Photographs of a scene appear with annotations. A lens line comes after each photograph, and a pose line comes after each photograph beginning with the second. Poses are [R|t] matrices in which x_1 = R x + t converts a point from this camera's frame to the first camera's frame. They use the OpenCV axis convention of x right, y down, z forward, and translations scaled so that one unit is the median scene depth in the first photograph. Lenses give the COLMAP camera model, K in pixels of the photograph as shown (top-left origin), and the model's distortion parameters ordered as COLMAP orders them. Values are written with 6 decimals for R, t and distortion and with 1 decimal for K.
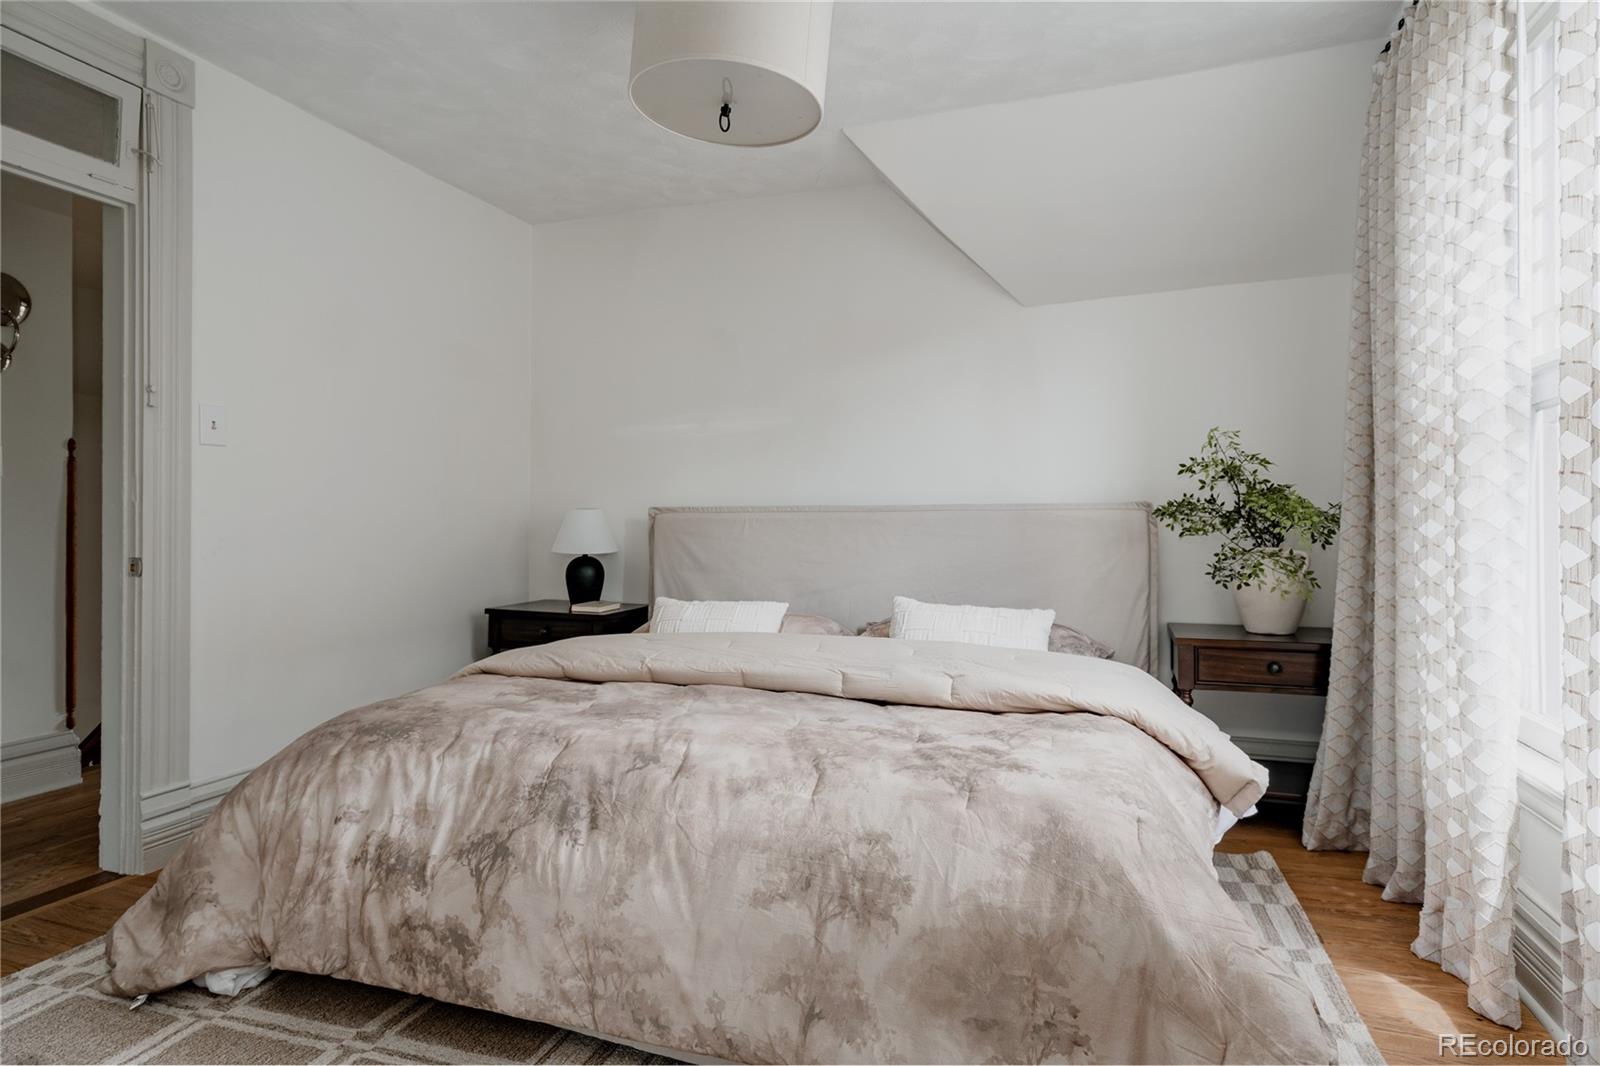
lens RADIAL K [[876.7, 0, 758.2], [0, 876.7, 526.8], [0, 0, 1]] dist [0.006067, 0.000440]
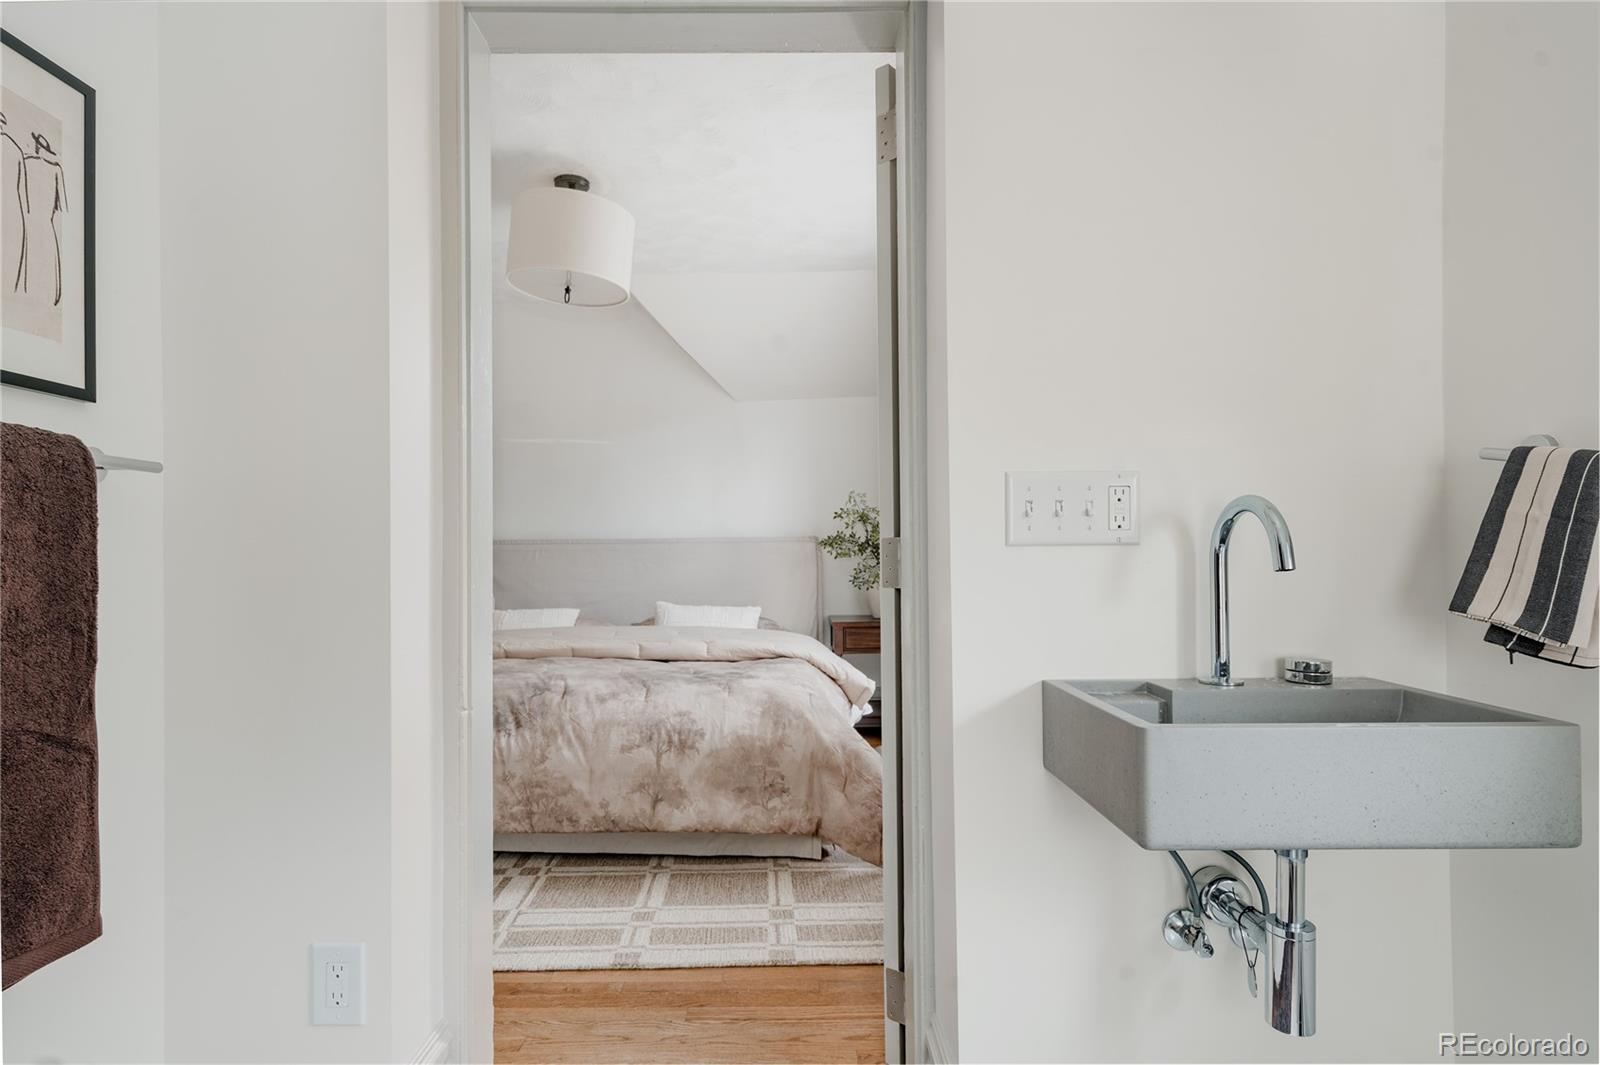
lens RADIAL K [[876.7, 0, 798.2], [0, 876.7, 541.2], [0, 0, 1]] dist [0.006067, 0.000440]
pose [[0.924286, -0.001538, 0.381698, -0.344620], [0.009476, 0.999776, -0.018919, 0.017909], [-0.381583, 0.021104, 0.924093, -0.820612]]
